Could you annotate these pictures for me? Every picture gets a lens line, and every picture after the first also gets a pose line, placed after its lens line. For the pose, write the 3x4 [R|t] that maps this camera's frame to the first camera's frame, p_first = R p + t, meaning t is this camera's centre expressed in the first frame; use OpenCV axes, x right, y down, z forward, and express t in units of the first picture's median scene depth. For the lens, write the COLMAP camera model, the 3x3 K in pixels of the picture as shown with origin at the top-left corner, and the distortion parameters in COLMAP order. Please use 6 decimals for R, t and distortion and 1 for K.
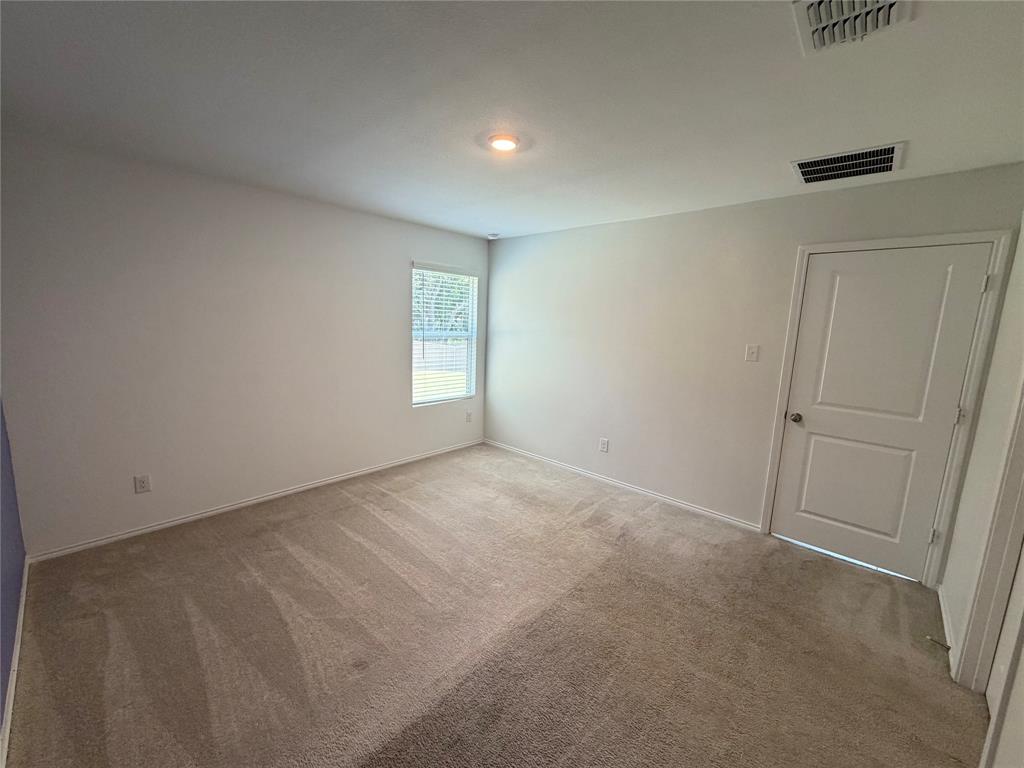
lens RADIAL K [[412.5, 0, 509.9], [0, 412.5, 380.4], [0, 0, 1]] dist [-0.000609, -0.000186]
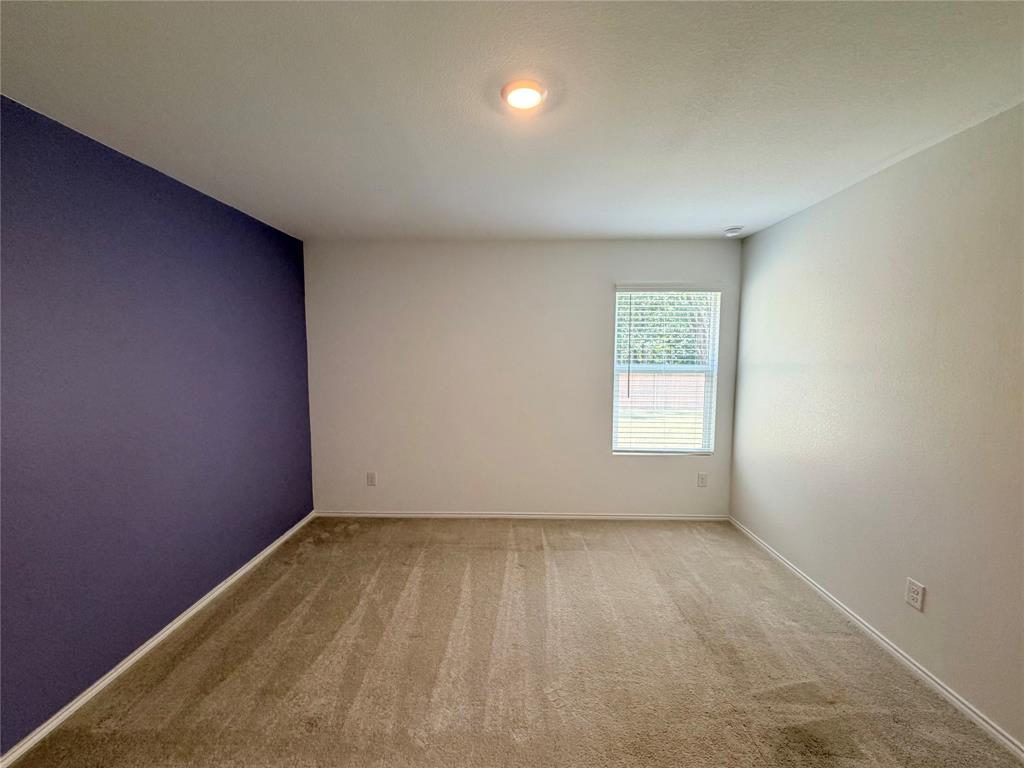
lens RADIAL K [[412.5, 0, 509.5], [0, 412.5, 375.8], [0, 0, 1]] dist [-0.000609, -0.000186]
pose [[0.658544, 0.015441, -0.752384, 0.262659], [-0.088561, 0.994432, -0.057106, -0.027927], [0.747313, 0.104239, 0.656245, 0.281786]]
